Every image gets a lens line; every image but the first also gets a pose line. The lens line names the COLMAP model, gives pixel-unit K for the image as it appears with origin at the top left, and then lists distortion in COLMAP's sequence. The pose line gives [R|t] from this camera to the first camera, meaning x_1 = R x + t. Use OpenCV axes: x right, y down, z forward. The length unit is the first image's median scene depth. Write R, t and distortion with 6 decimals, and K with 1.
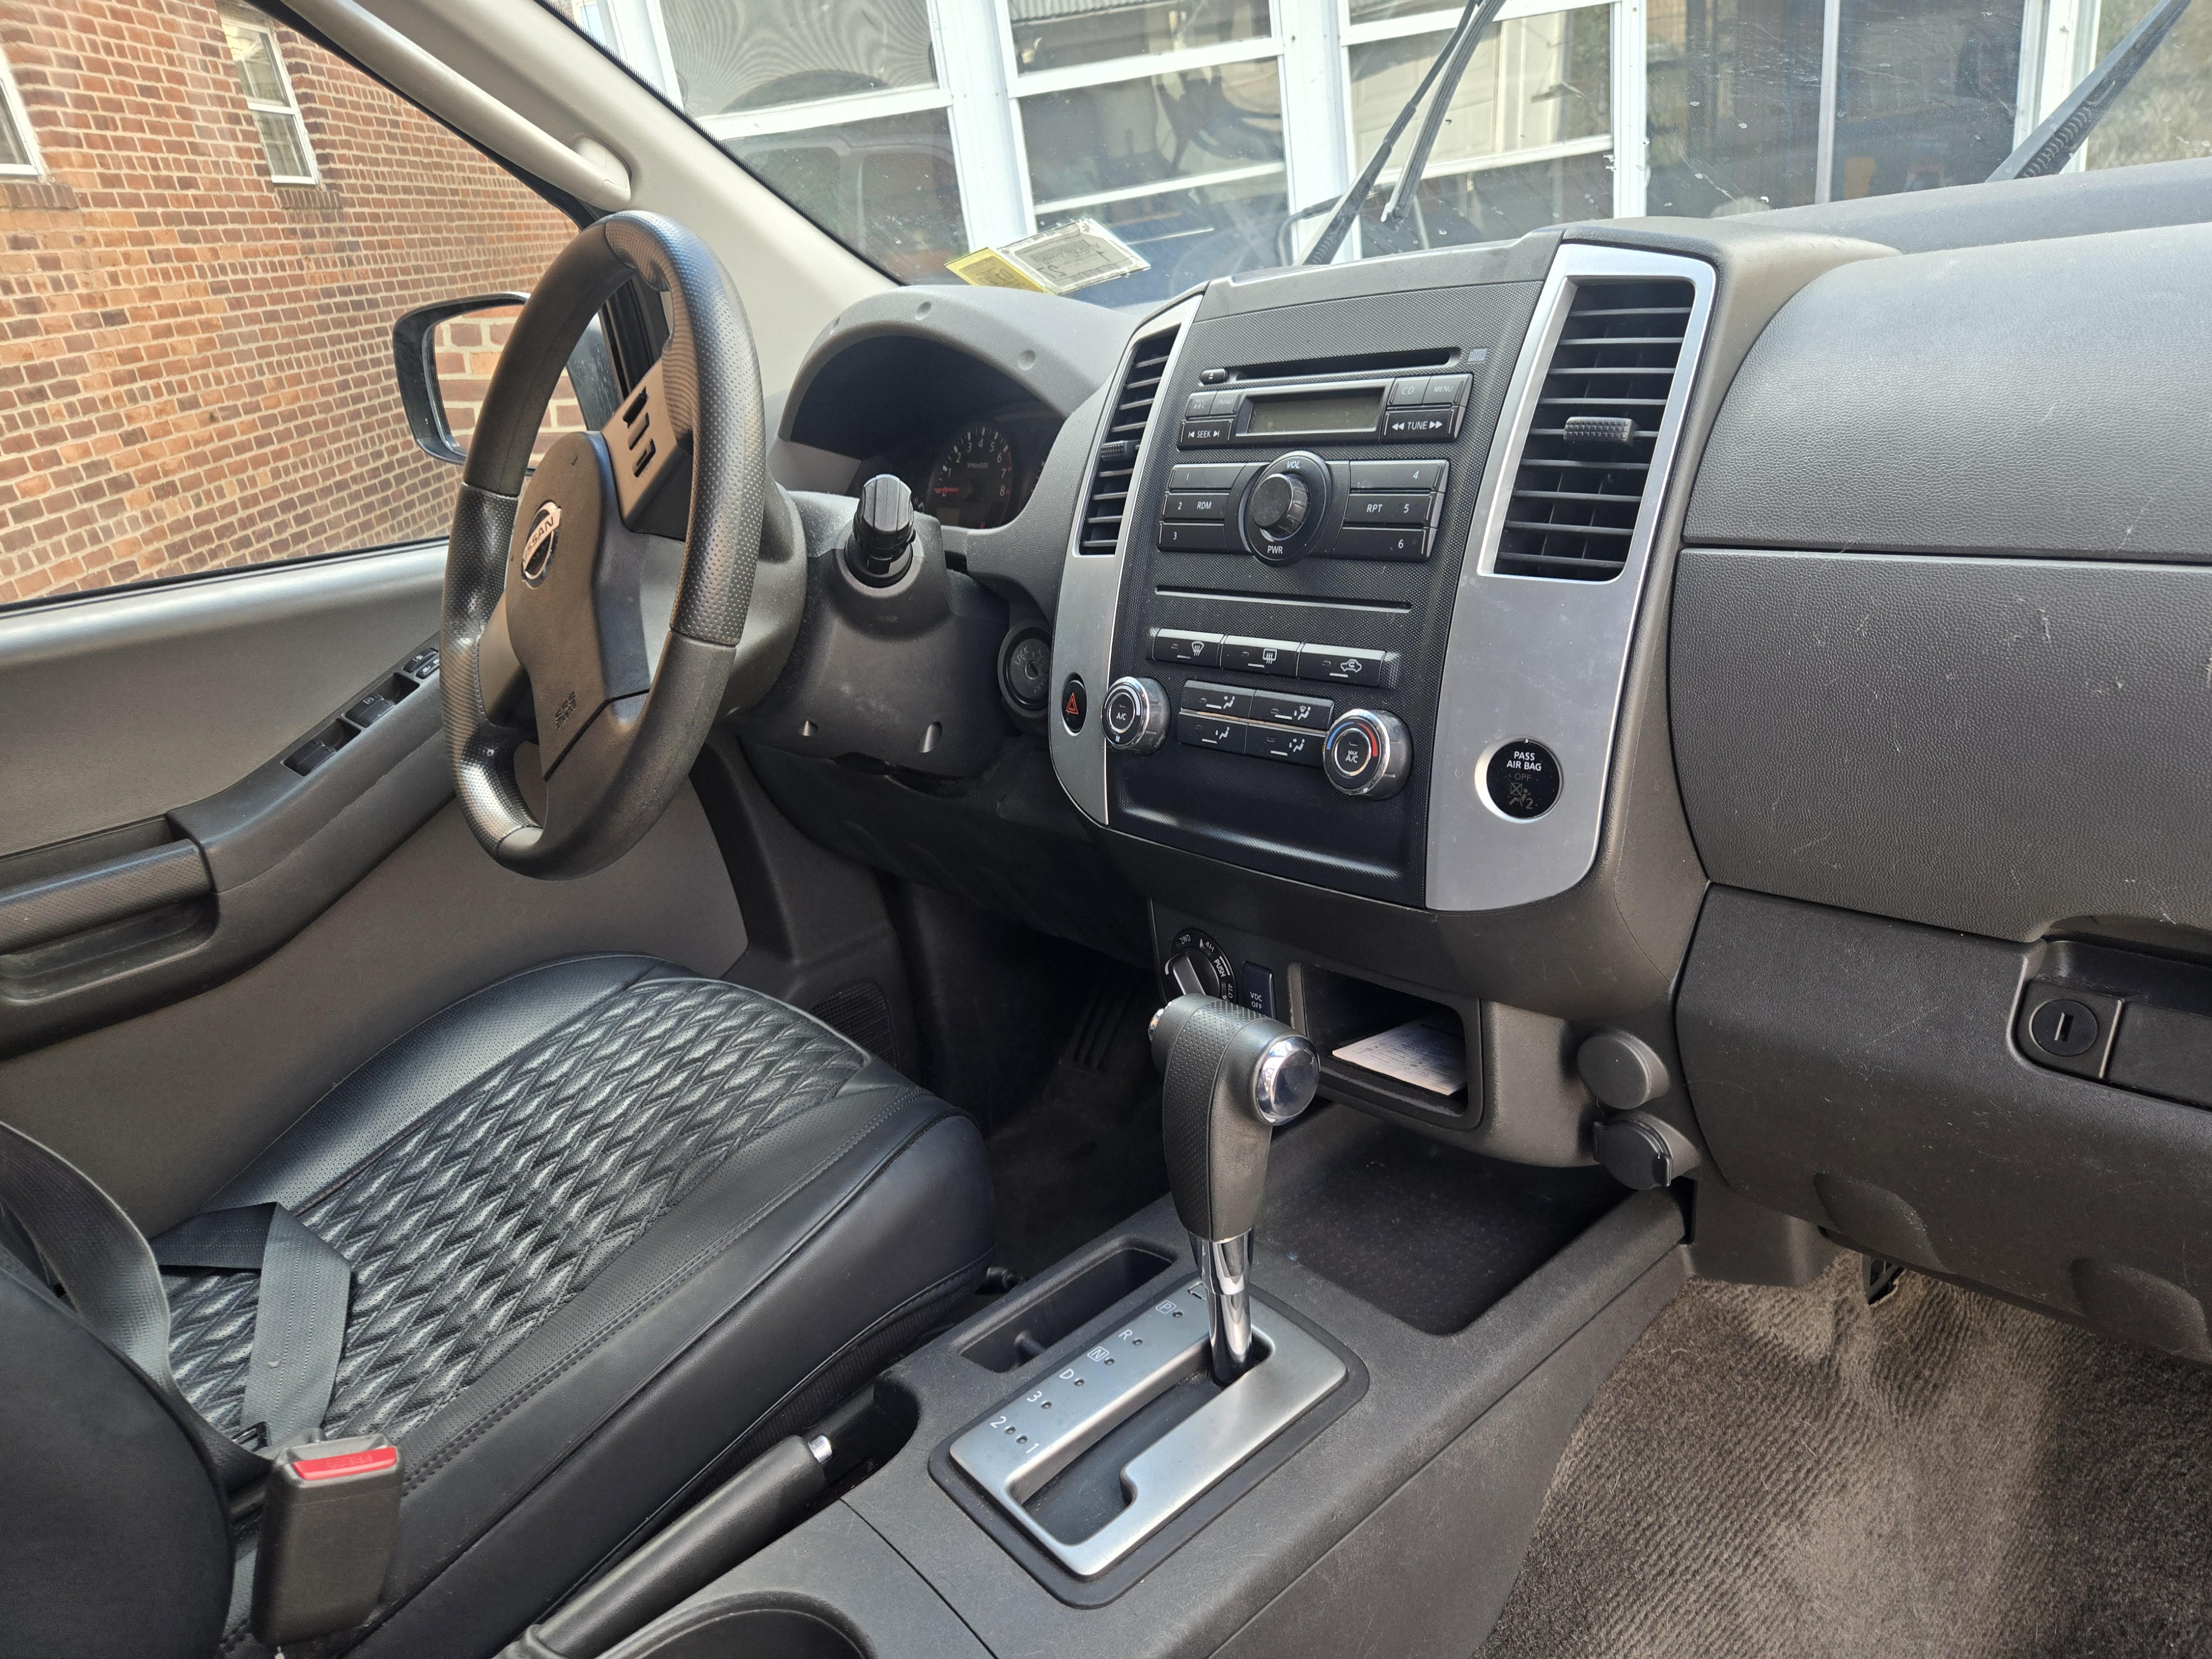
lens RADIAL K [[1474.5, 0, 1100.5], [0, 1474.5, 835.4], [0, 0, 1]] dist [0.002732, -0.004199]
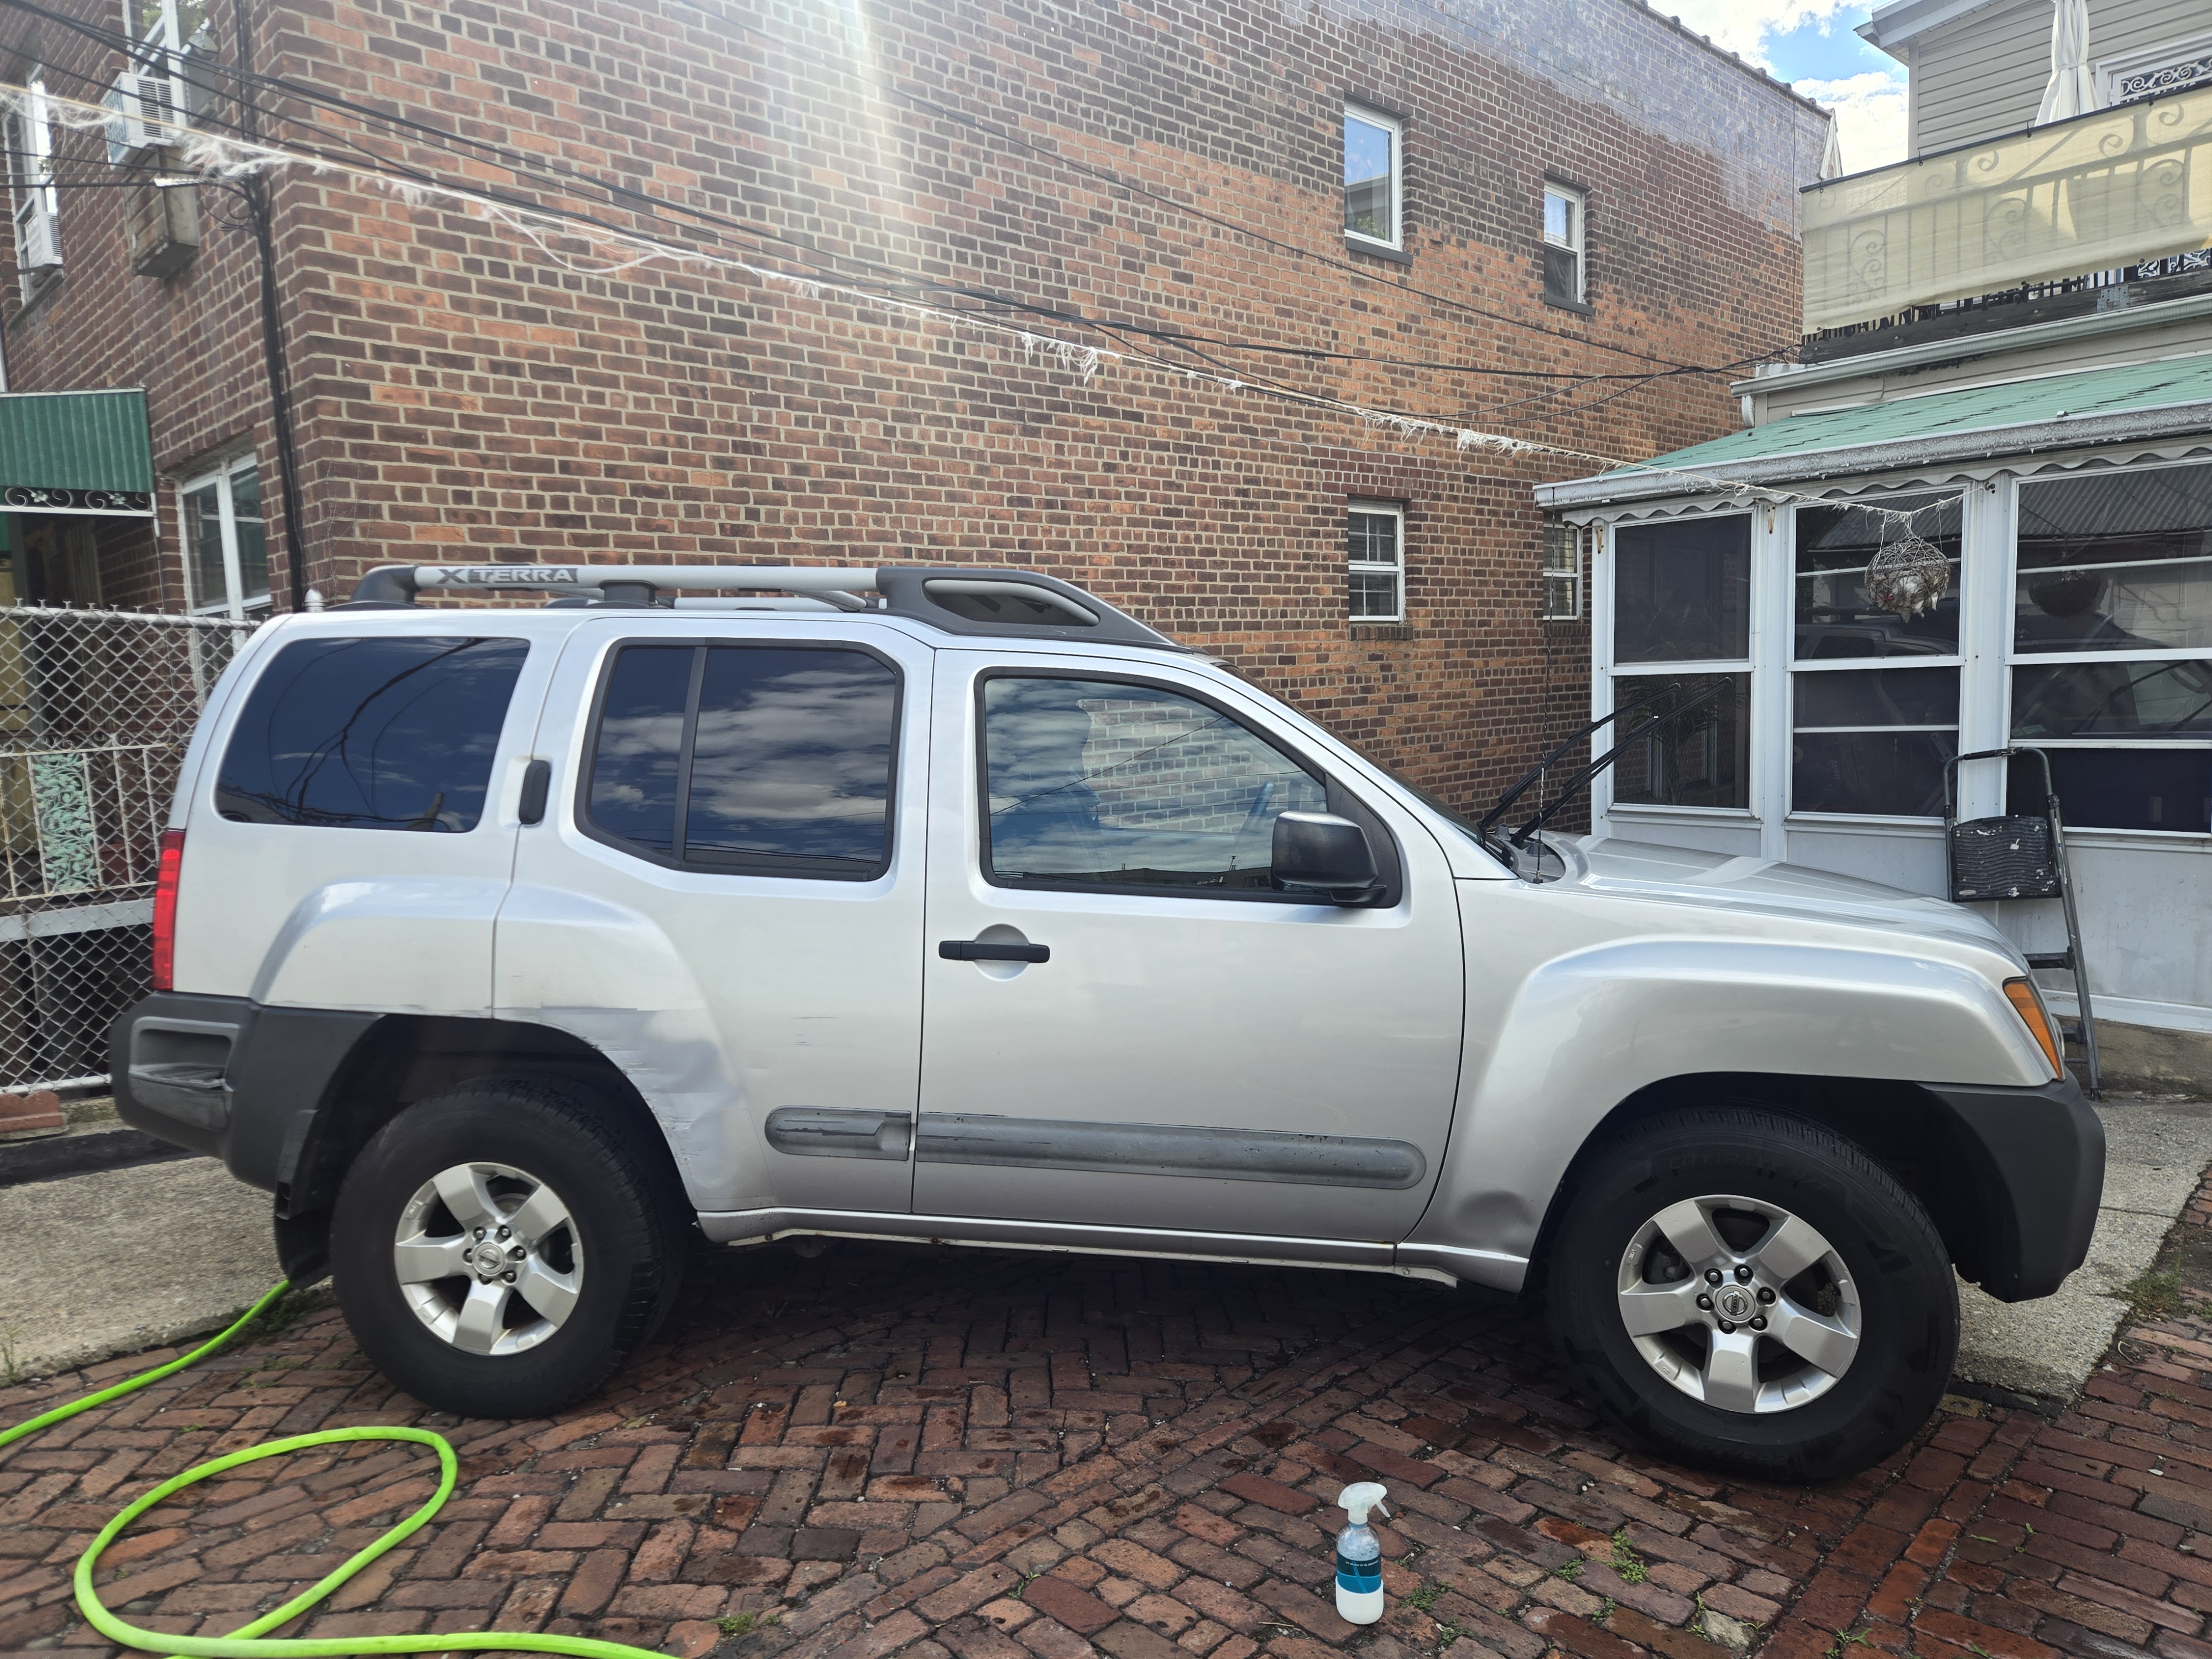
lens RADIAL K [[1474.5, 0, 1105.4], [0, 1474.5, 835.6], [0, 0, 1]] dist [0.002732, -0.004199]
pose [[0.649201, 0.186178, -0.737480, 0.416880], [-0.344178, 0.936543, -0.066546, 0.042817], [0.678292, 0.297026, 0.672083, -0.372525]]
